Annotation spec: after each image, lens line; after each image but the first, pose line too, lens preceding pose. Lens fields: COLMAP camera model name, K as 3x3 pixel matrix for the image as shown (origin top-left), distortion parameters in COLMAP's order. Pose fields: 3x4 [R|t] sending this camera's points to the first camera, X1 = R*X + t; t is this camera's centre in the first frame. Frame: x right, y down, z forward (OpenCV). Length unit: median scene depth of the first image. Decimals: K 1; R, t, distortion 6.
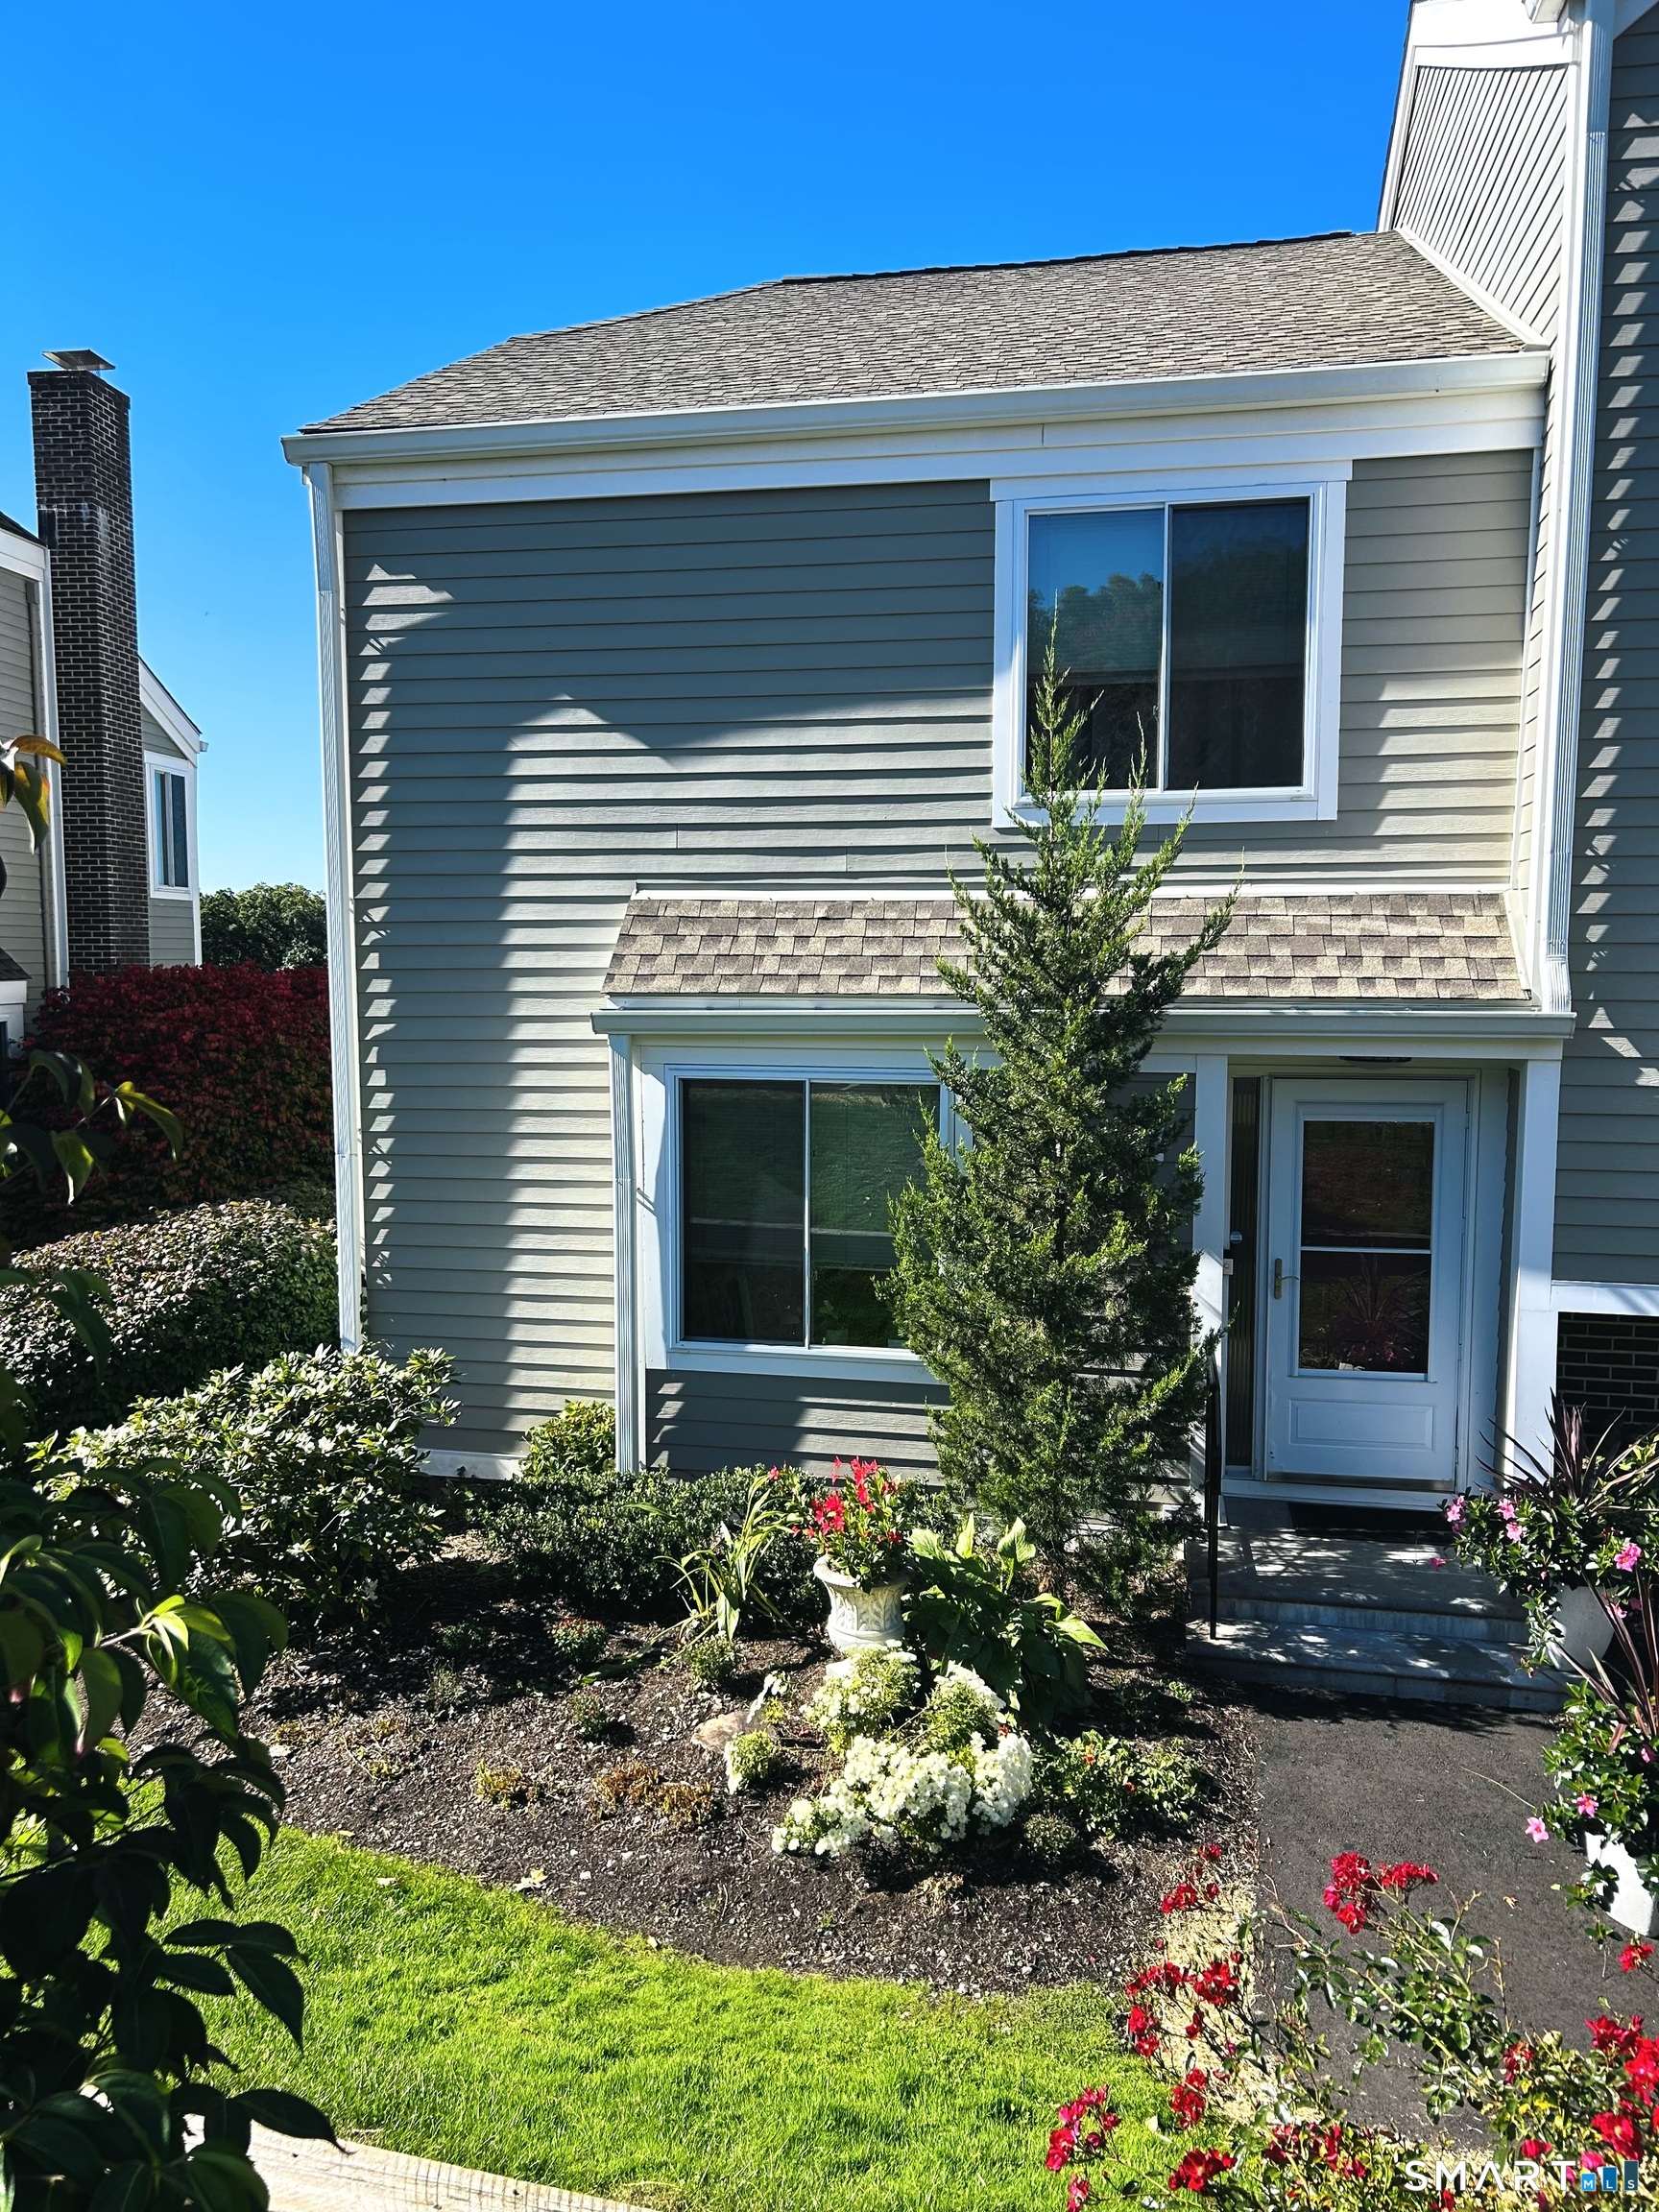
lens RADIAL K [[1668.3, 0, 824.5], [0, 1668.3, 1106.5], [0, 0, 1]] dist [0.021487, -0.006657]
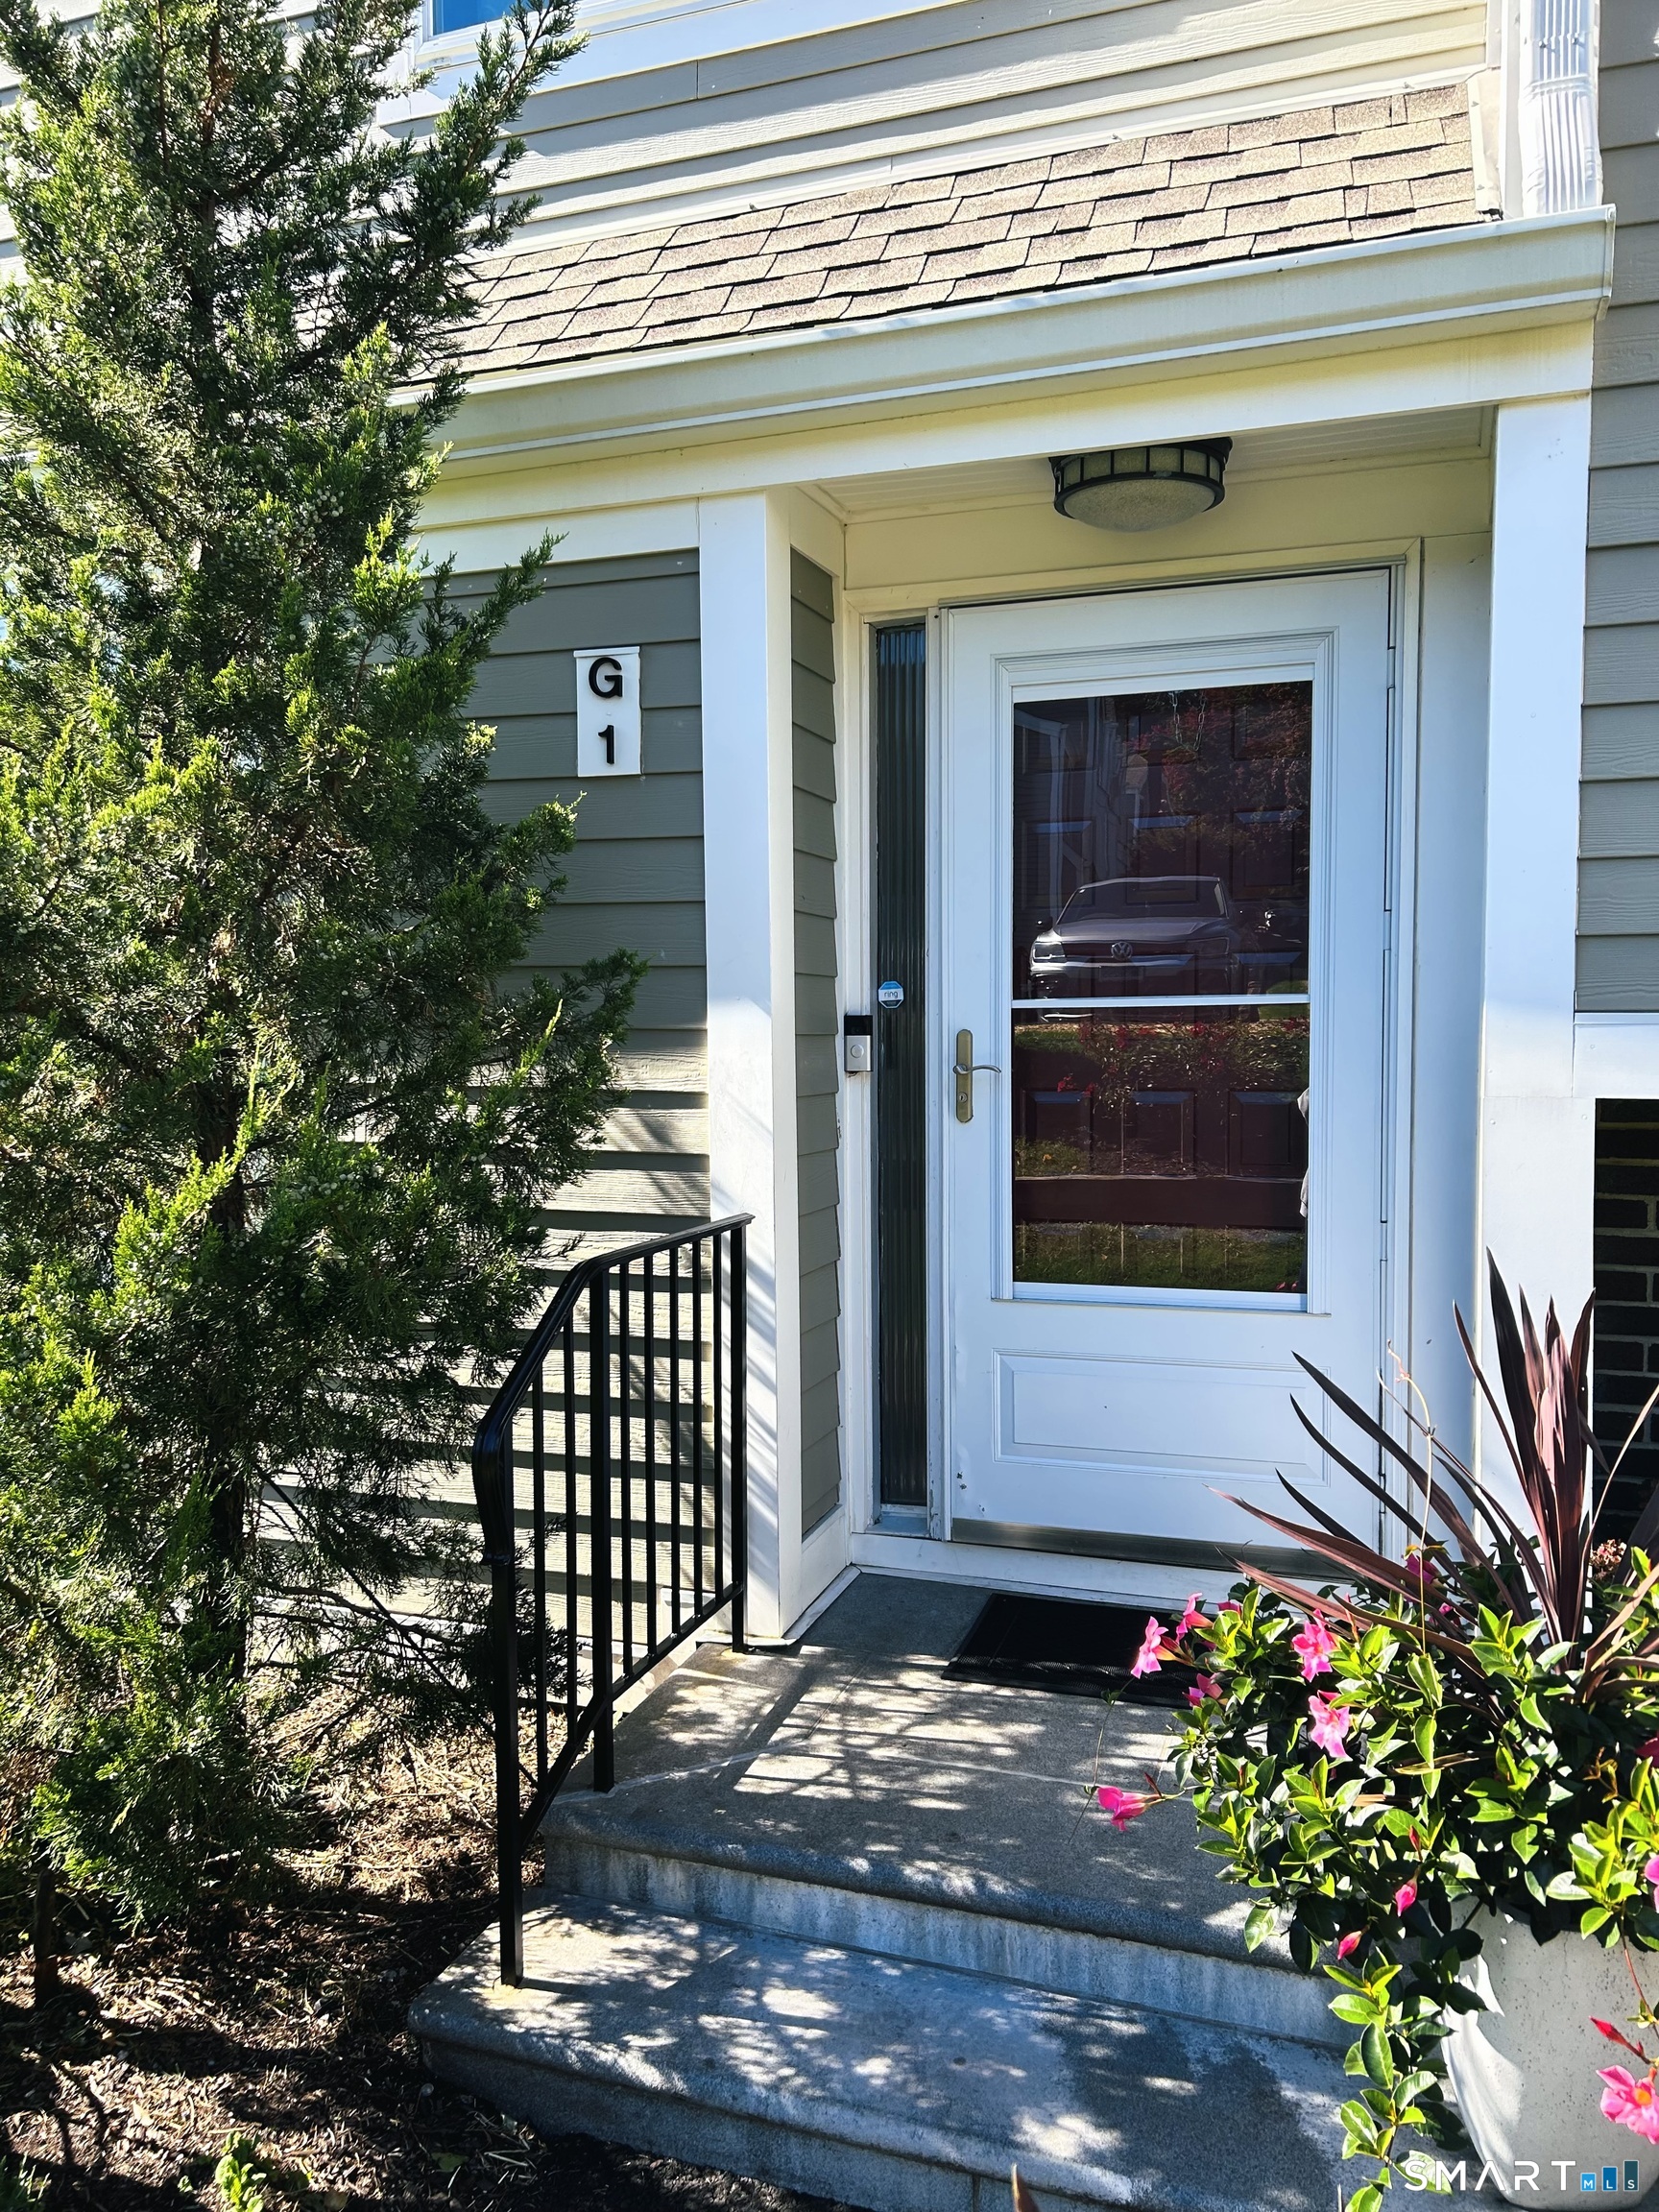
lens RADIAL K [[1668.3, 0, 834.2], [0, 1668.3, 1107.6], [0, 0, 1]] dist [0.021487, -0.006657]
pose [[0.990993, 0.001394, -0.133909, 0.323939], [-0.006354, 0.999309, -0.036618, 0.140017], [0.133765, 0.037139, 0.990317, 0.618009]]
